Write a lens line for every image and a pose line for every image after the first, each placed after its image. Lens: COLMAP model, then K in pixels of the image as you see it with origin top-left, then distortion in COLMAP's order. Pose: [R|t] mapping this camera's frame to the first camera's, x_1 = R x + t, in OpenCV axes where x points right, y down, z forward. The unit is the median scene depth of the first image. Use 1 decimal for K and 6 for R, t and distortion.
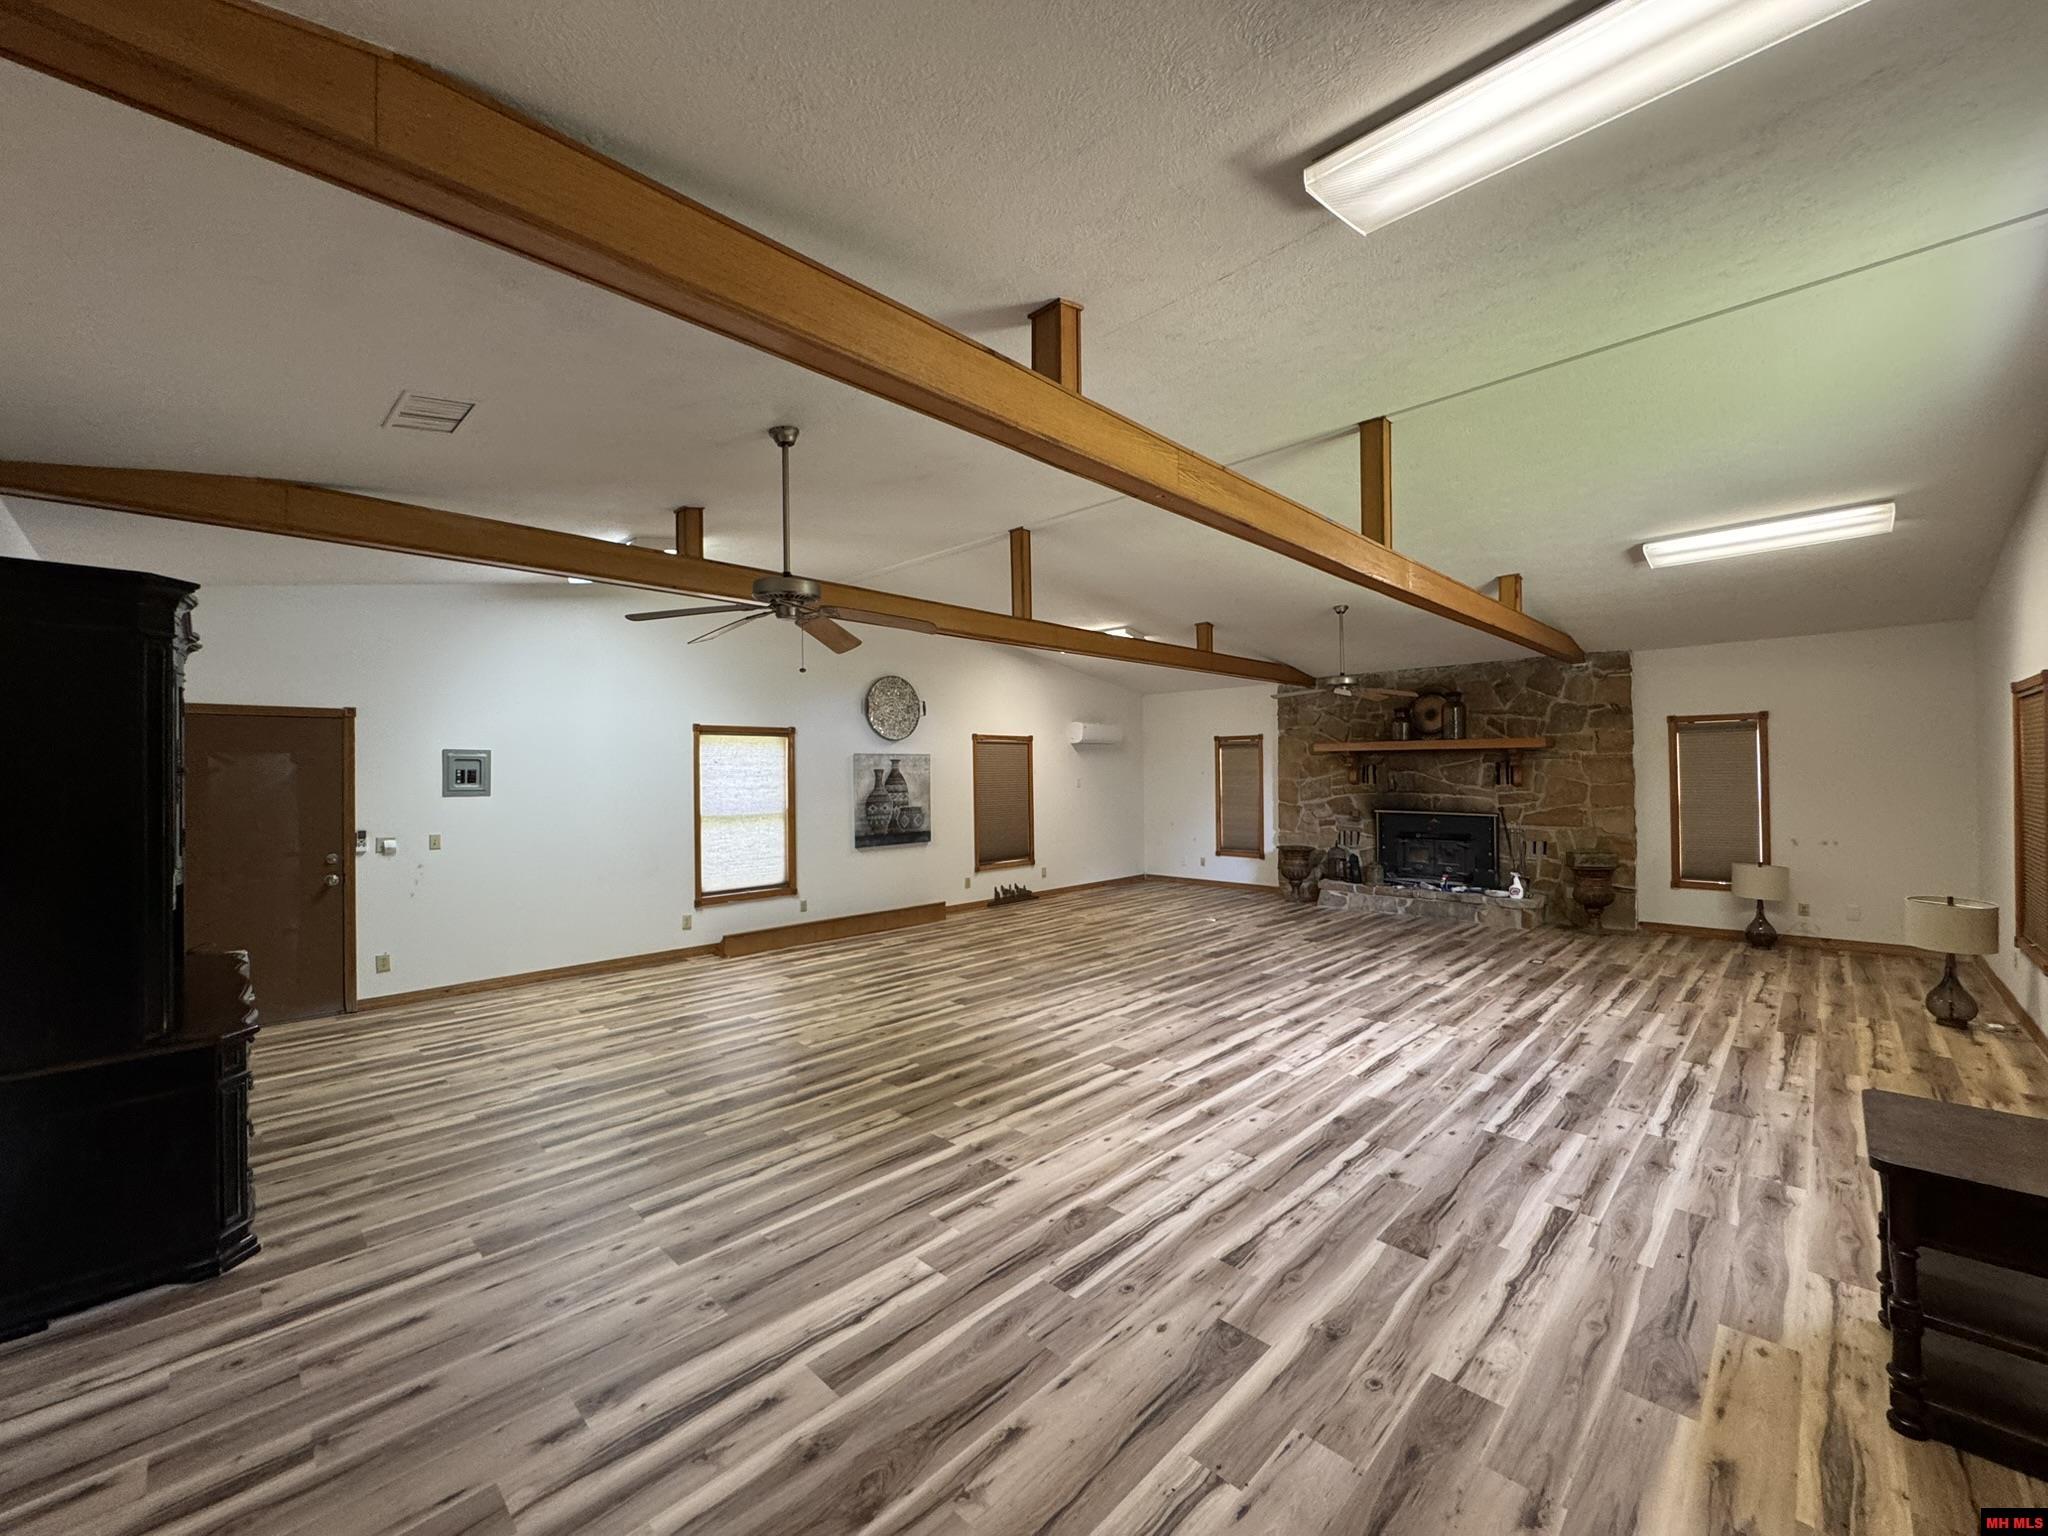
lens RADIAL K [[821.4, 0, 1024.0], [0, 821.4, 768.0], [0, 0, 1]] dist [0.001186, 0.000240]
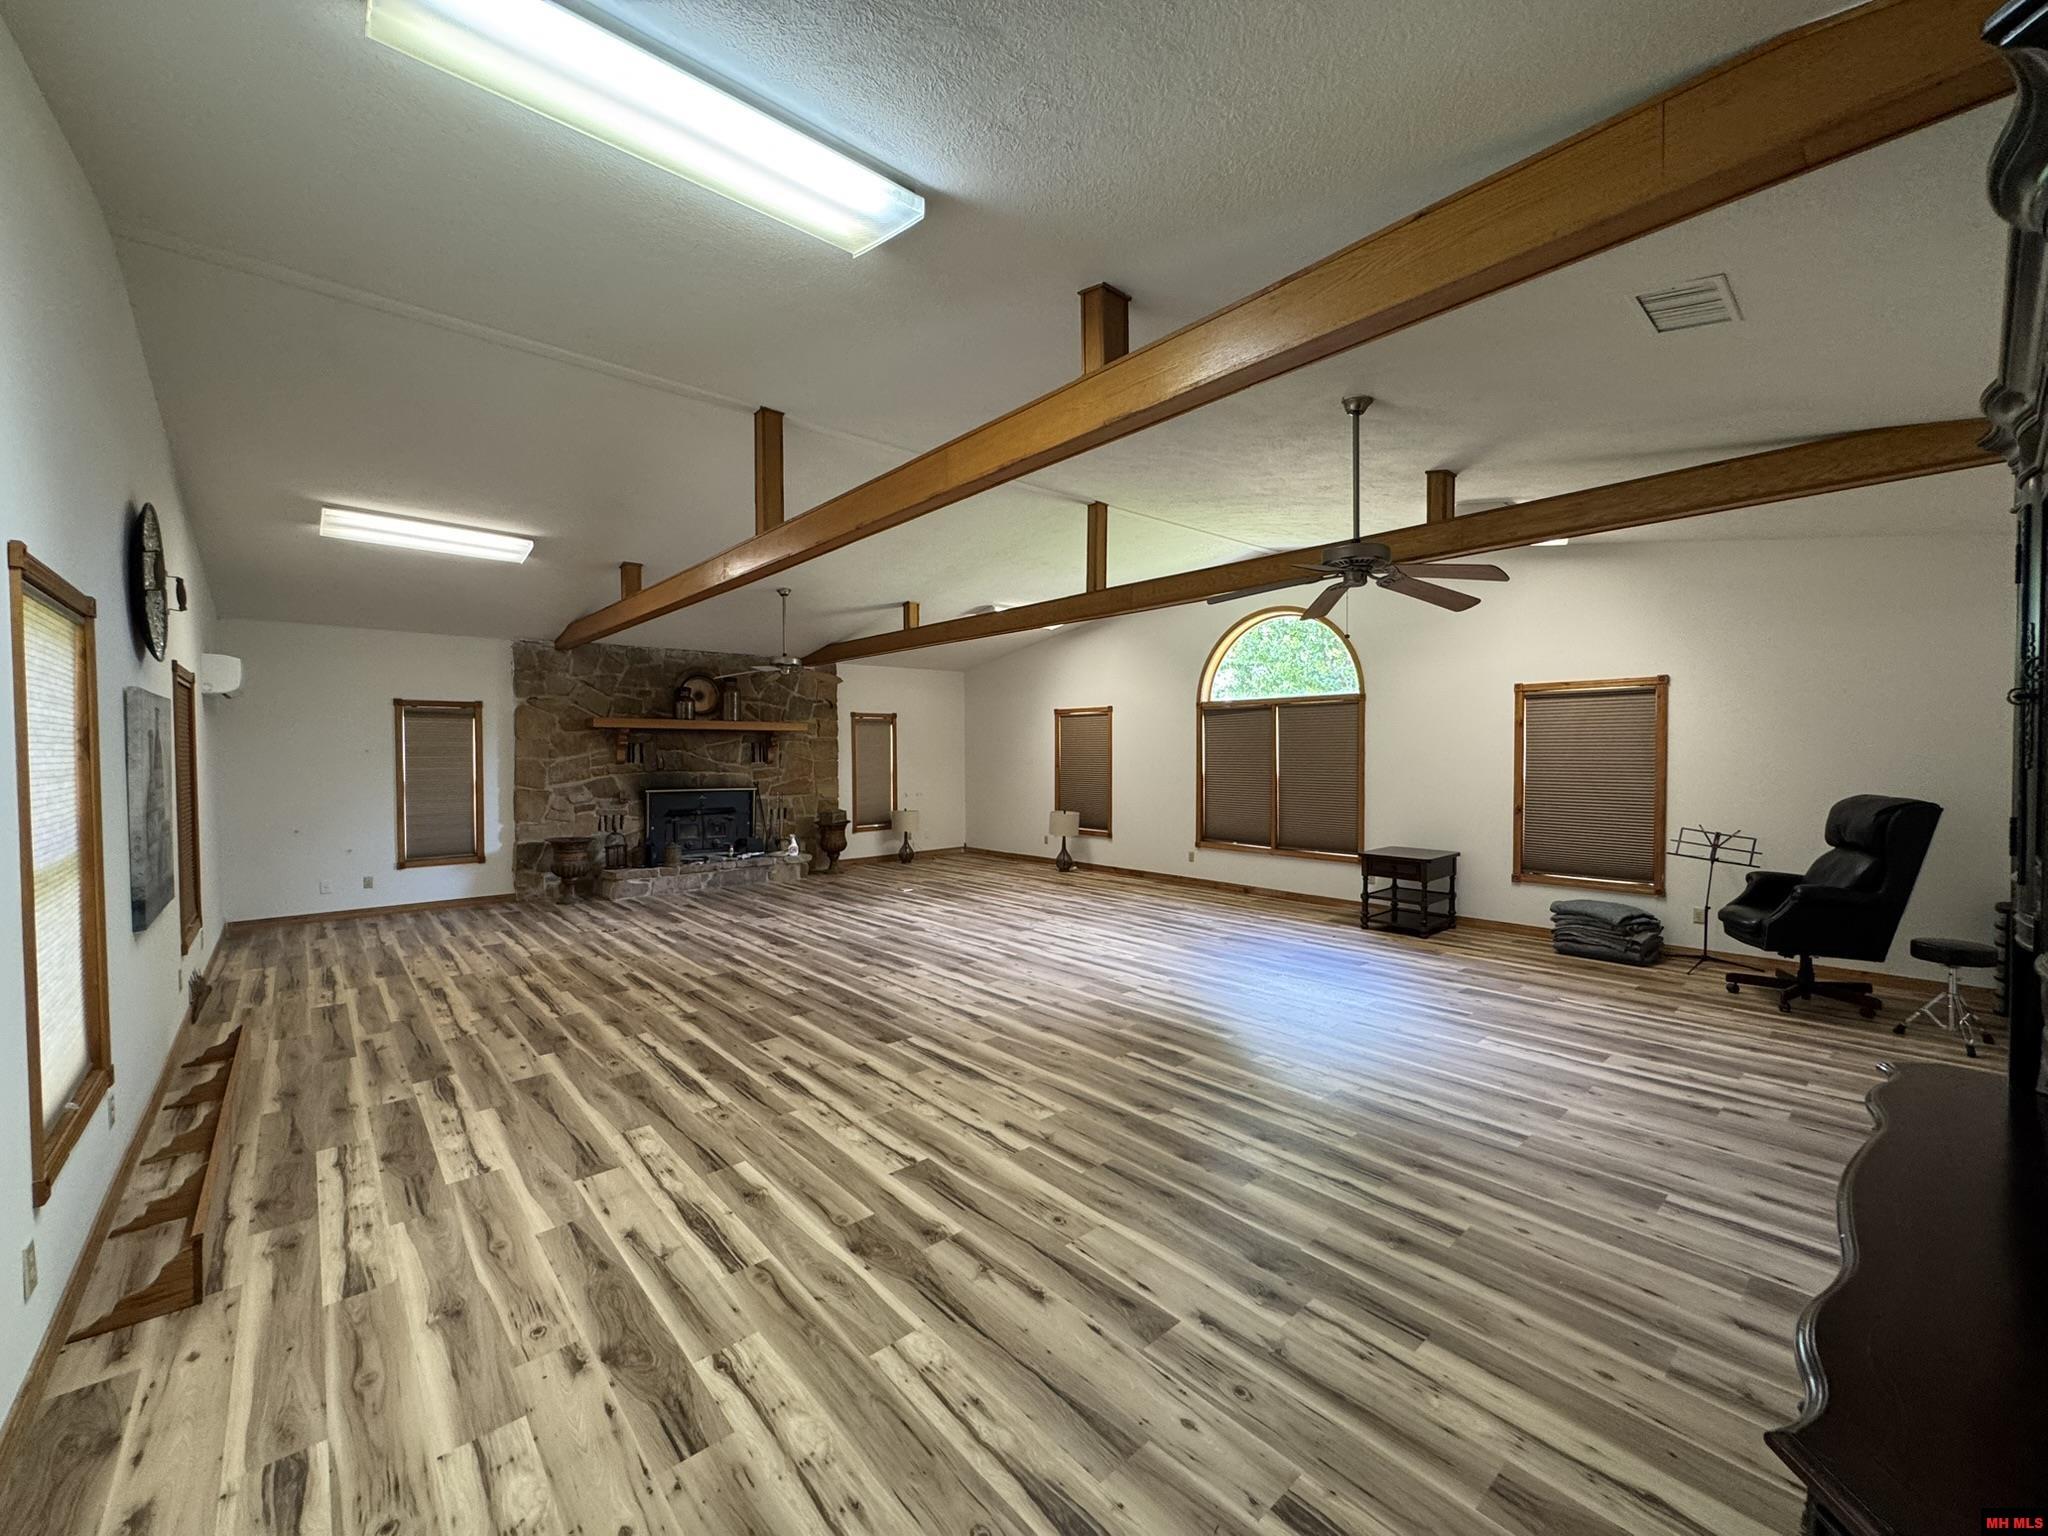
lens RADIAL K [[815.2, 0, 1024.0], [0, 815.2, 768.0], [0, 0, 1]] dist [-0.010278, -0.000091]
pose [[0.076288, -0.009917, 0.997037, -0.858048], [-0.000915, 0.999949, 0.010016, 0.026739], [-0.997085, -0.001676, 0.076275, 0.861757]]
